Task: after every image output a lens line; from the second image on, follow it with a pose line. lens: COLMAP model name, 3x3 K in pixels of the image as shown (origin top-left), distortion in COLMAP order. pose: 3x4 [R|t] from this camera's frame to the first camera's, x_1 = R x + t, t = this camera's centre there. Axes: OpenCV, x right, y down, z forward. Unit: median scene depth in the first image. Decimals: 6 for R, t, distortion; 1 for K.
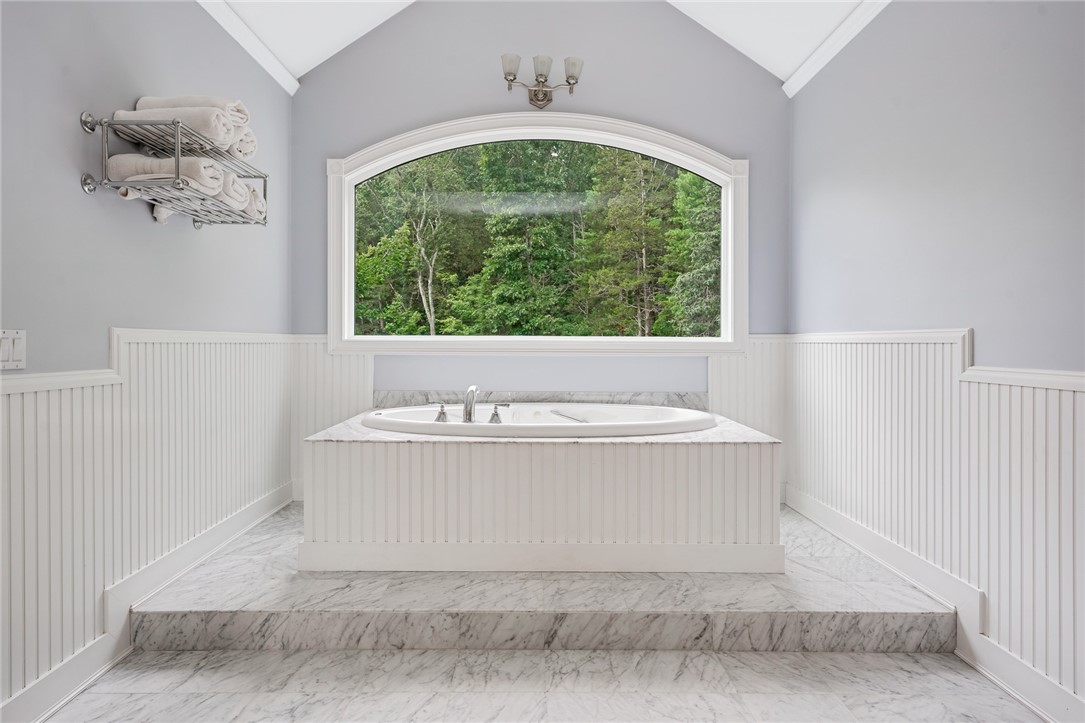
lens RADIAL K [[672.1, 0, 536.1], [0, 672.1, 346.3], [0, 0, 1]] dist [0.018817, -0.006098]
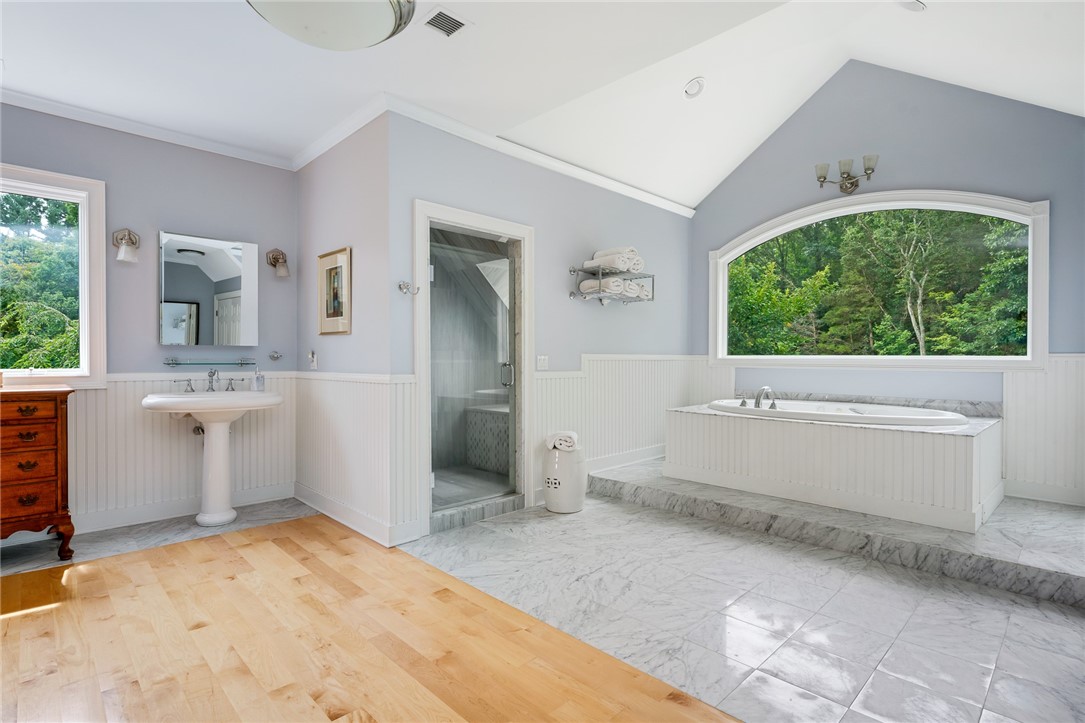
lens RADIAL K [[537.7, 0, 540.5], [0, 537.7, 361.2], [0, 0, 1]] dist [-0.000805, 0.000157]
pose [[0.696823, 0.004115, -0.717231, 0.479974], [-0.004781, 0.999988, 0.001092, -0.001899], [0.717227, 0.002669, 0.696835, -0.322478]]
